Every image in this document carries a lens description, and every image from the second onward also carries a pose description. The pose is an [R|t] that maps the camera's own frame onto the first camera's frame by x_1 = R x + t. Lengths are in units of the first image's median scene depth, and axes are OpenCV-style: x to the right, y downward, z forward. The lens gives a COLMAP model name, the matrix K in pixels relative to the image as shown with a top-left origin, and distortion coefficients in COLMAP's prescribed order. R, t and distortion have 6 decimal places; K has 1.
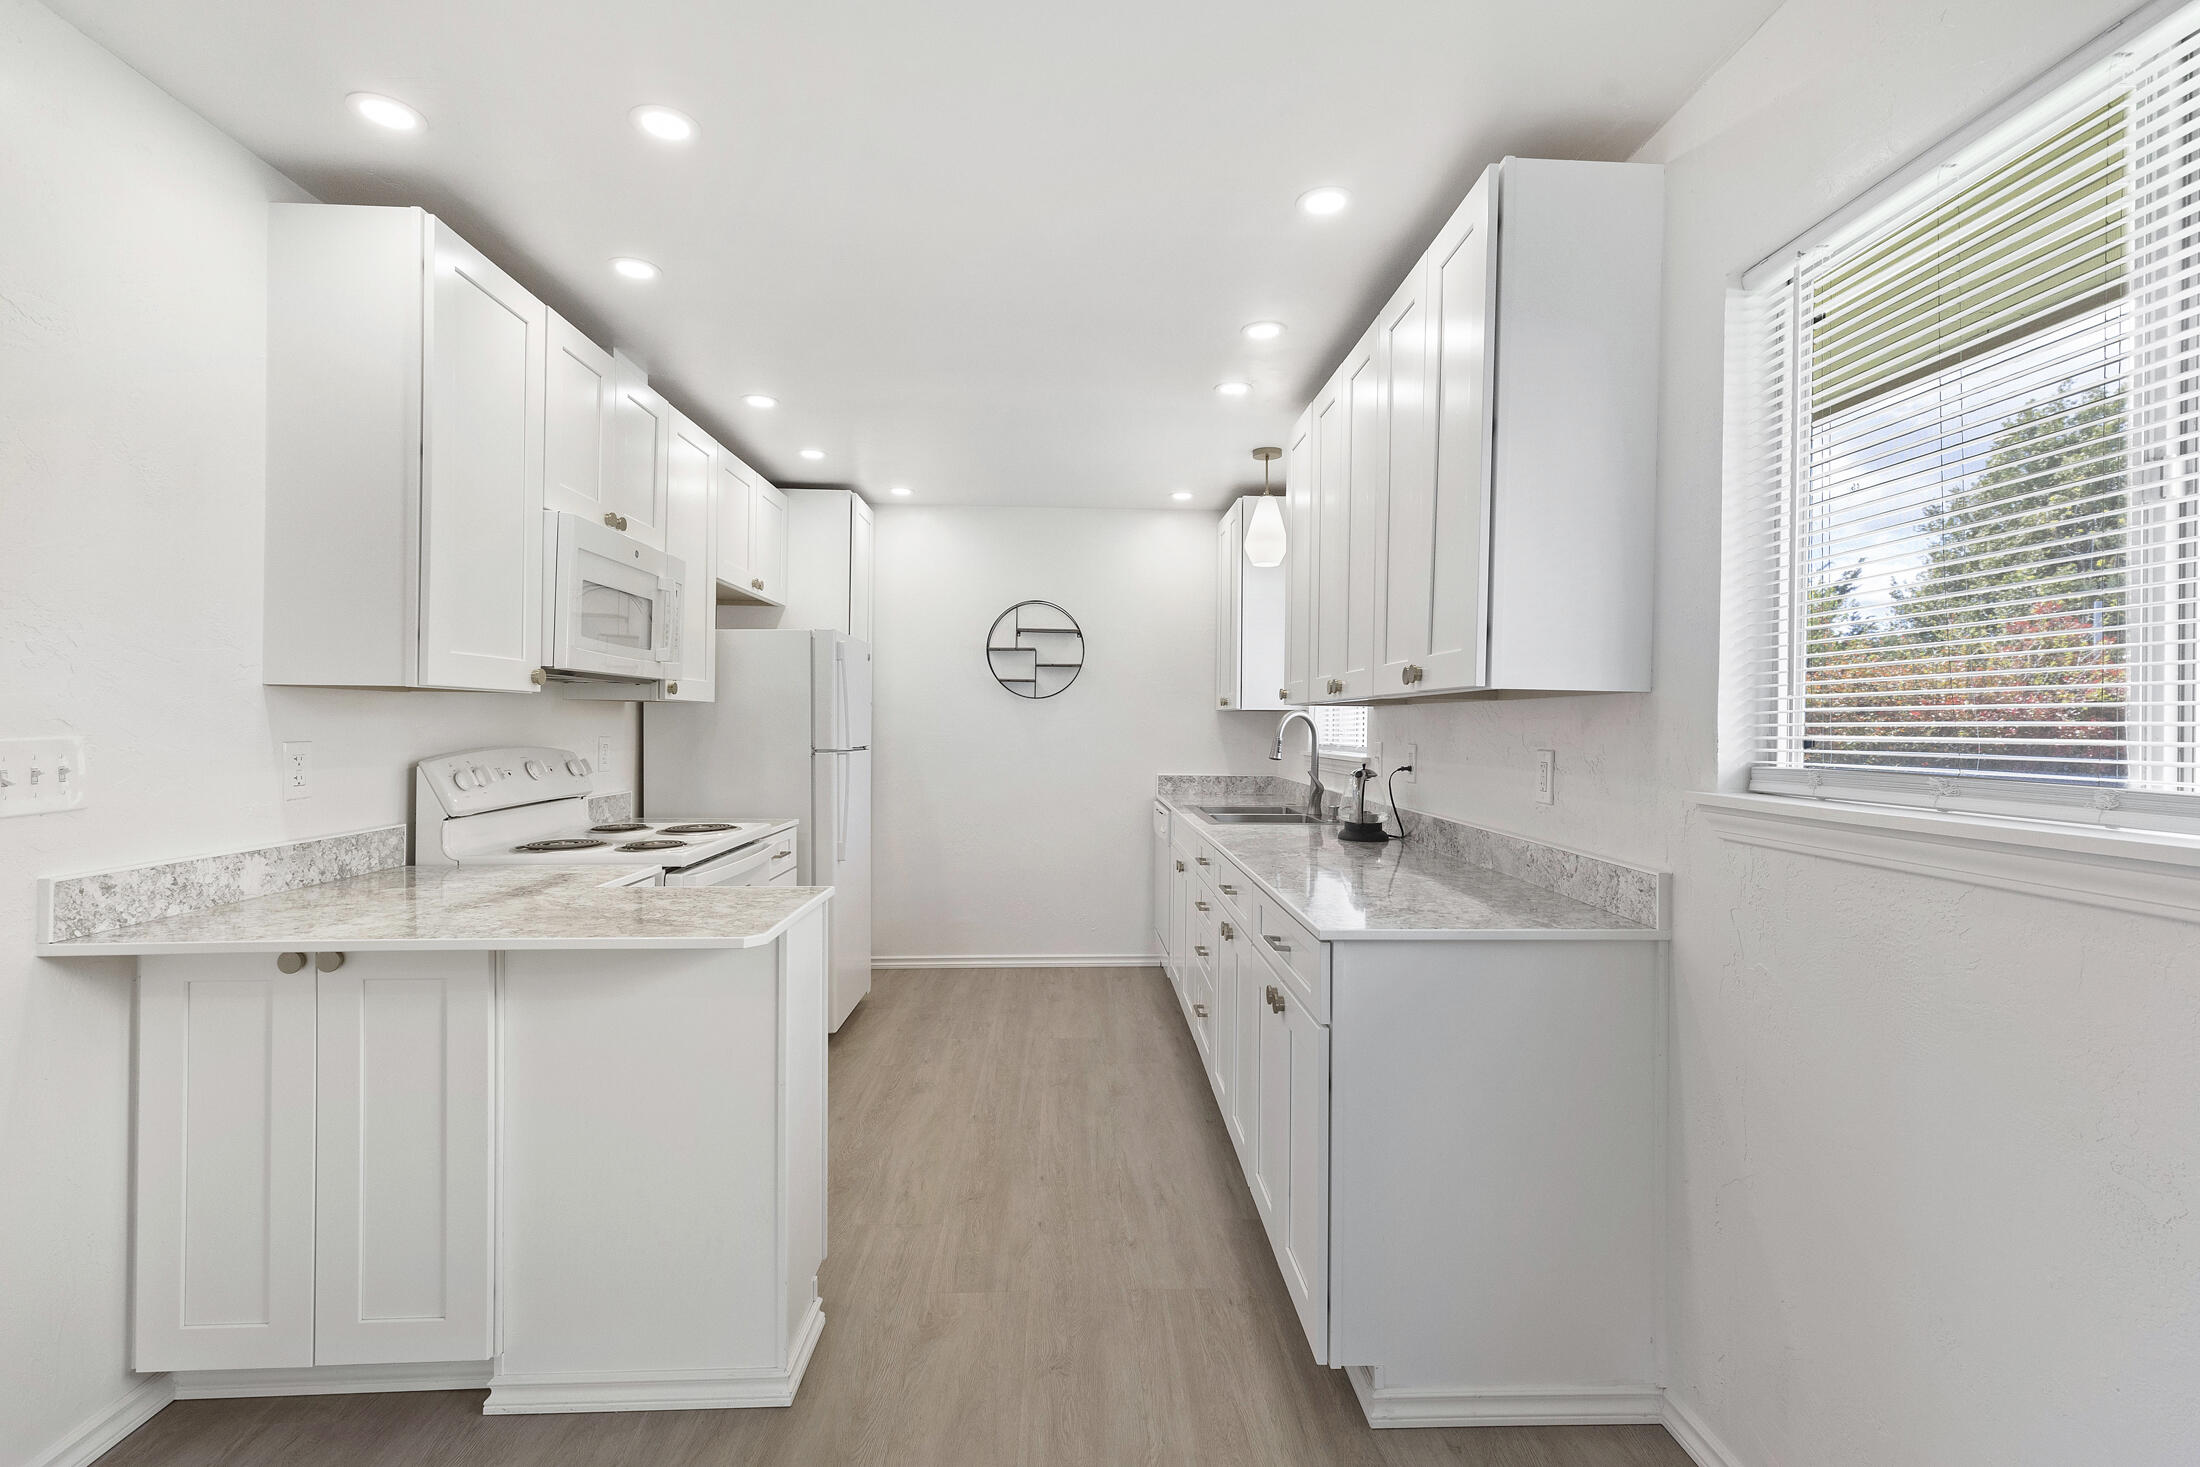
lens RADIAL K [[993.8, 0, 1093.1], [0, 993.8, 711.5], [0, 0, 1]] dist [0.017573, 0.000050]
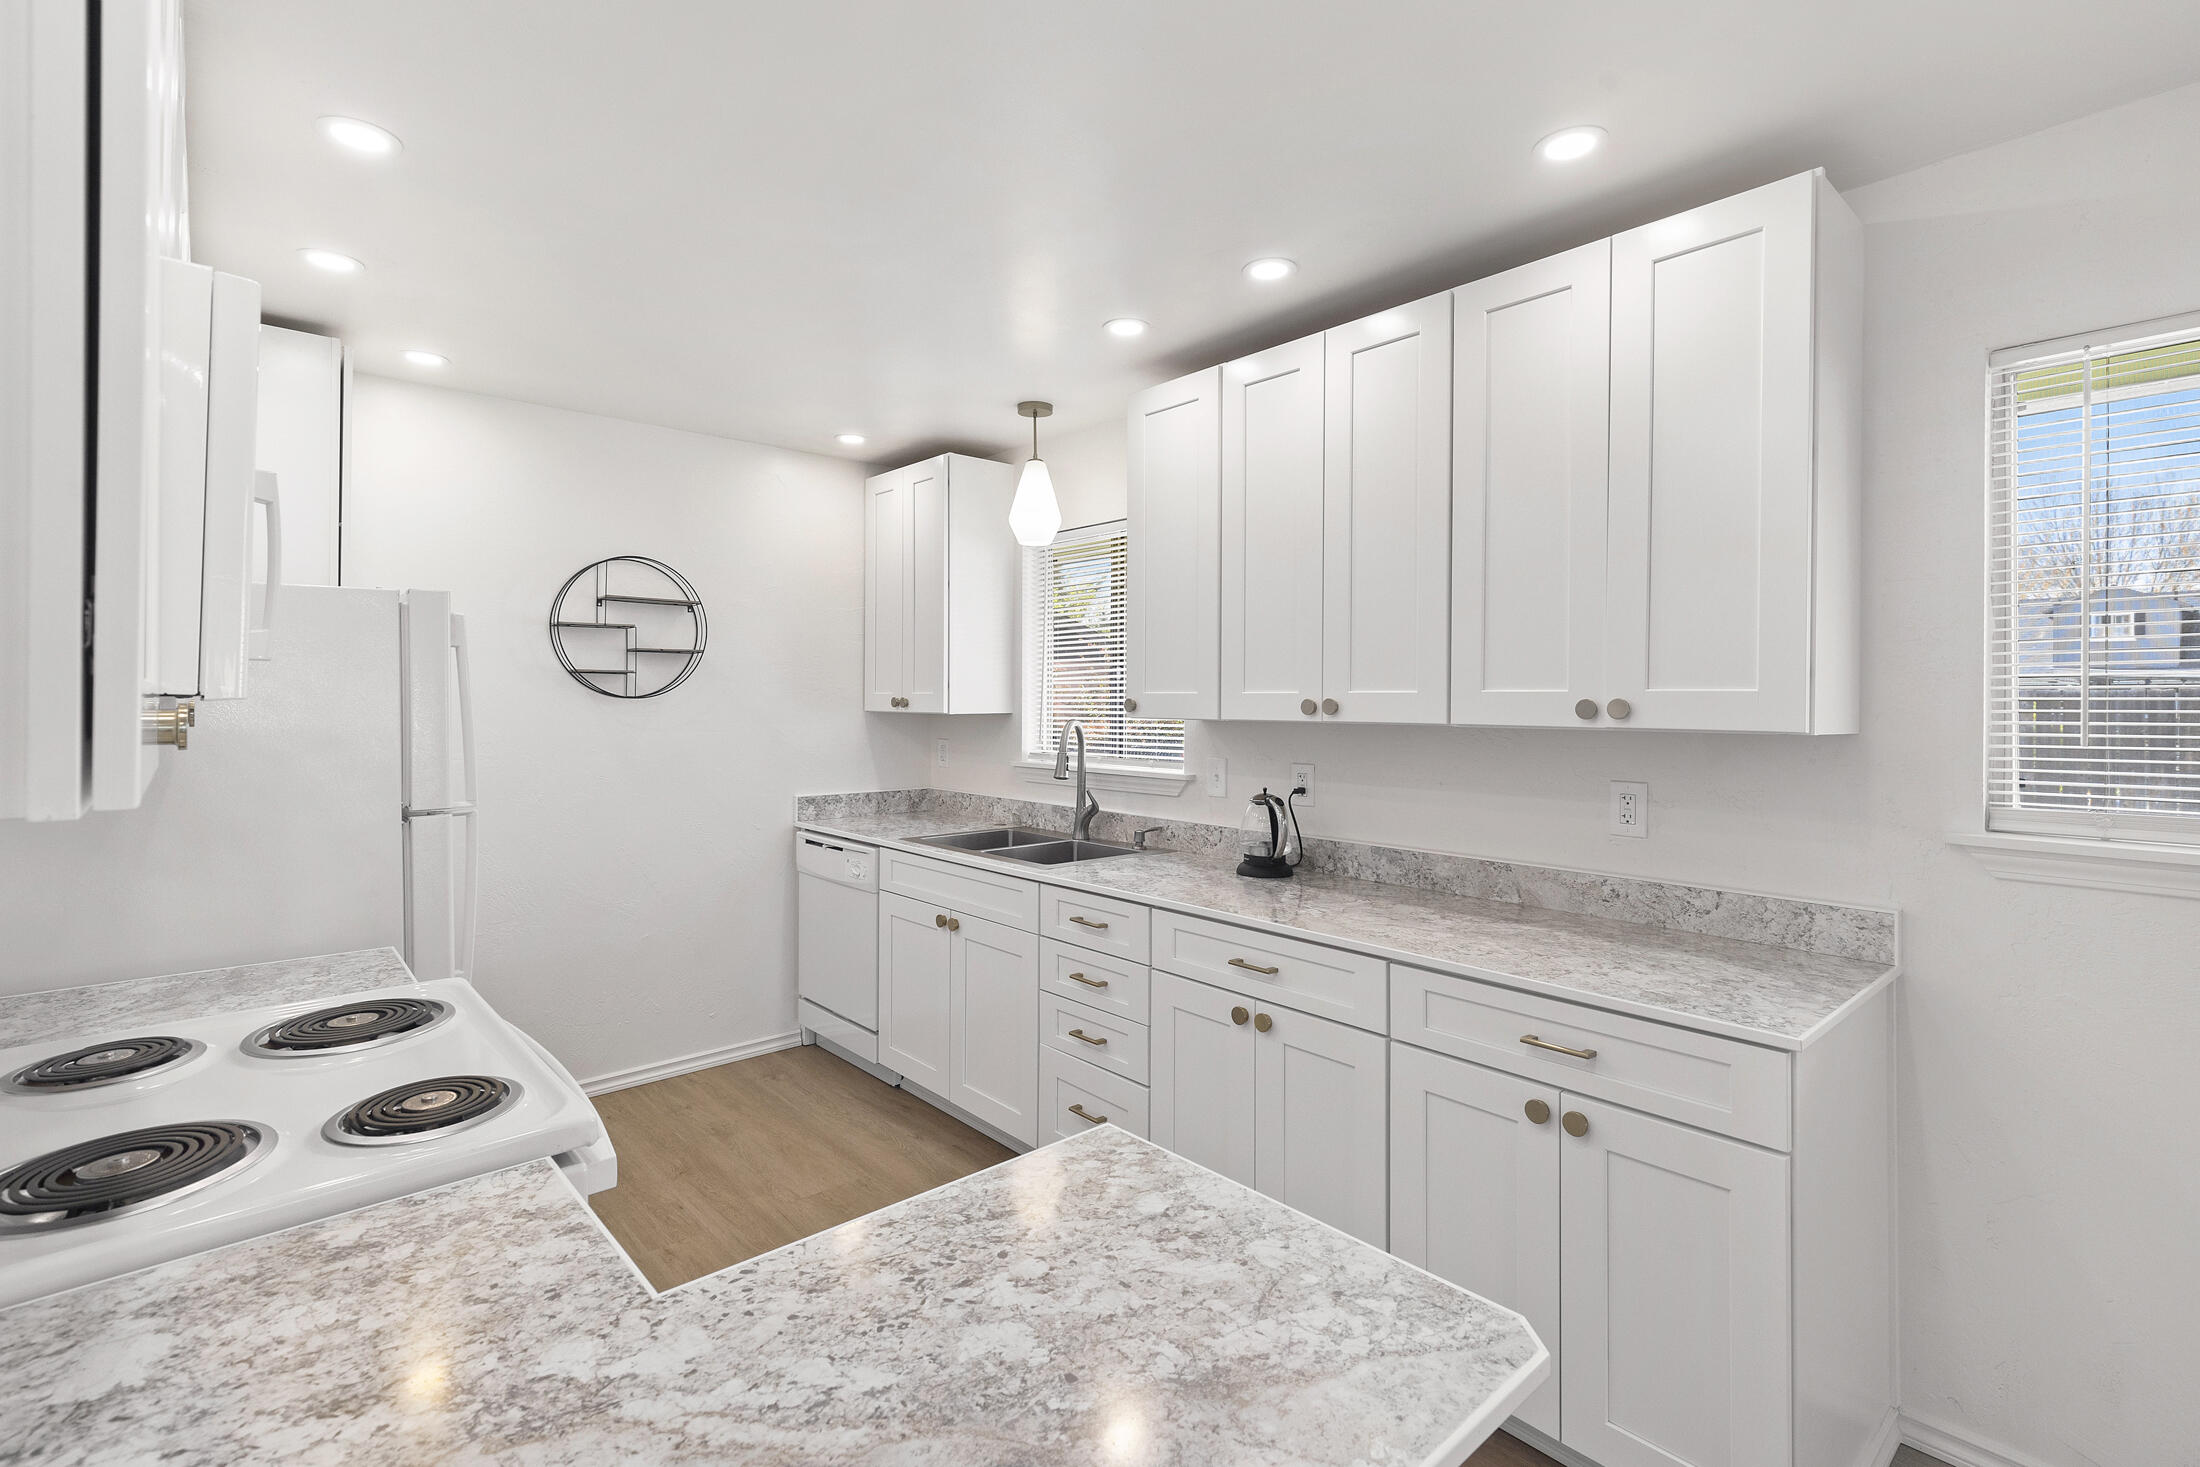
lens RADIAL K [[1012.0, 0, 1094.8], [0, 1012.0, 678.2], [0, 0, 1]] dist [-0.002329, -0.000434]
pose [[0.769441, 0.005843, 0.638691, -0.259003], [-0.003856, 0.999982, -0.004504, -0.025209], [-0.638706, 0.001003, 0.769450, 0.250864]]
